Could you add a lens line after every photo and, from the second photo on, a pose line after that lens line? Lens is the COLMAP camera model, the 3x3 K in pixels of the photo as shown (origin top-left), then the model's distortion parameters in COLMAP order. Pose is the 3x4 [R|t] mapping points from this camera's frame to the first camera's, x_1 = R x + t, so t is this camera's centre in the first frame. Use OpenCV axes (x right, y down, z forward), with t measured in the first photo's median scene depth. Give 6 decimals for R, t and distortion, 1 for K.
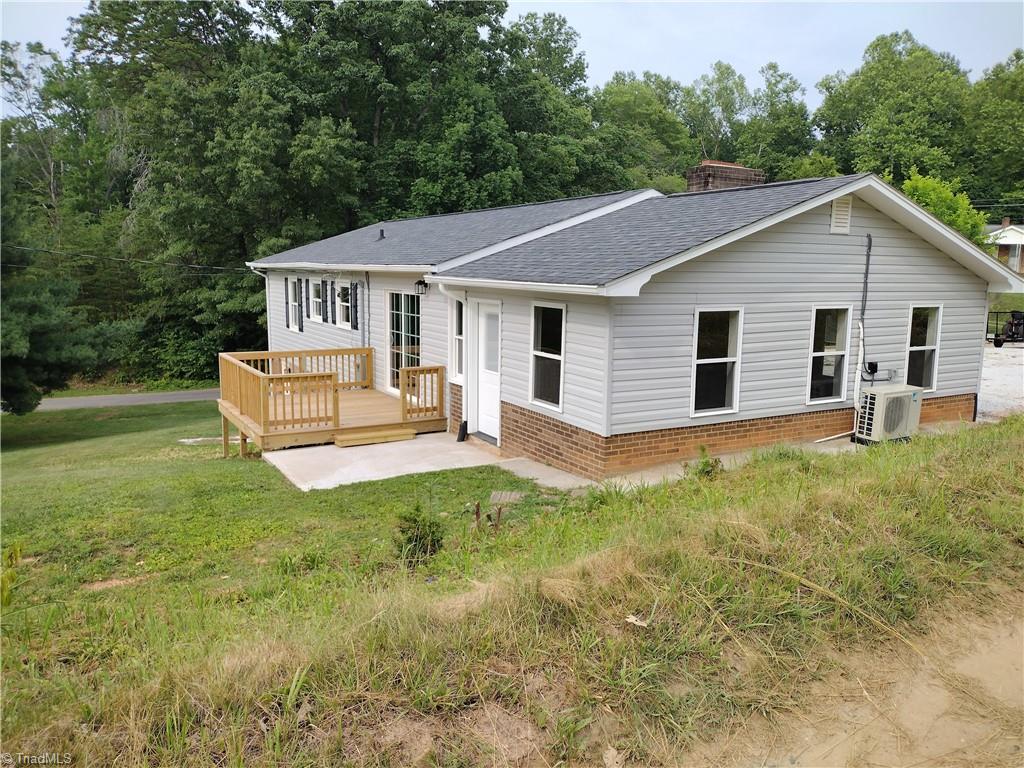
lens RADIAL K [[776.1, 0, 512.0], [0, 776.1, 384.0], [0, 0, 1]] dist [0.049771, -0.071311]
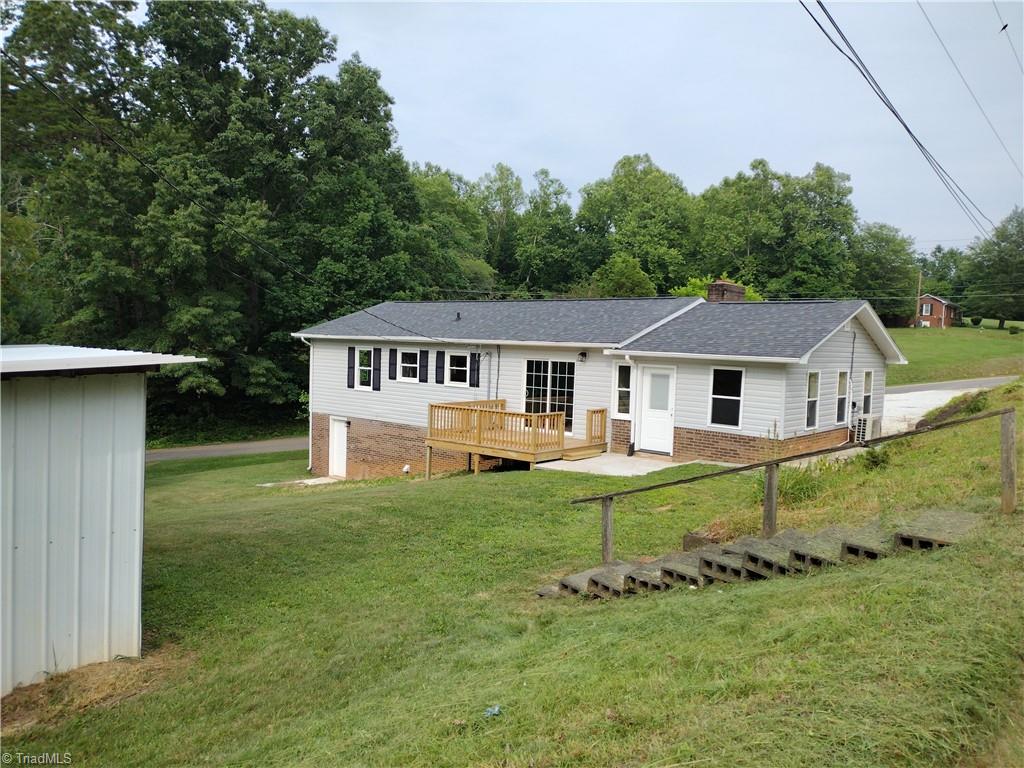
lens RADIAL K [[776.1, 0, 512.0], [0, 776.1, 384.0], [0, 0, 1]] dist [0.049771, -0.071311]
pose [[0.940606, 0.000228, 0.339500, -0.267604], [0.029734, 0.996102, -0.083049, 0.017100], [-0.338195, 0.088211, 0.936933, -0.125919]]
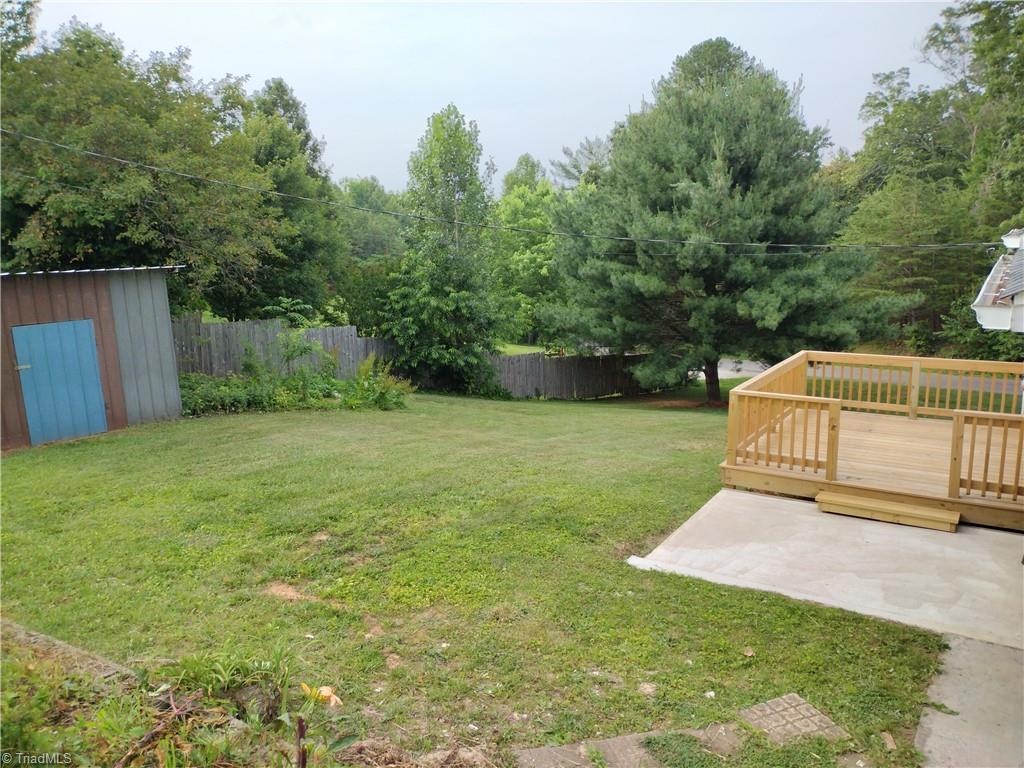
lens RADIAL K [[755.9, 0, 512.0], [0, 755.9, 384.0], [0, 0, 1]] dist [0.053401, -0.060750]
pose [[0.450564, 0.144682, -0.880942, 0.072029], [-0.103758, 0.988580, 0.109292, -0.022931], [0.886694, 0.042161, 0.460431, 0.144901]]
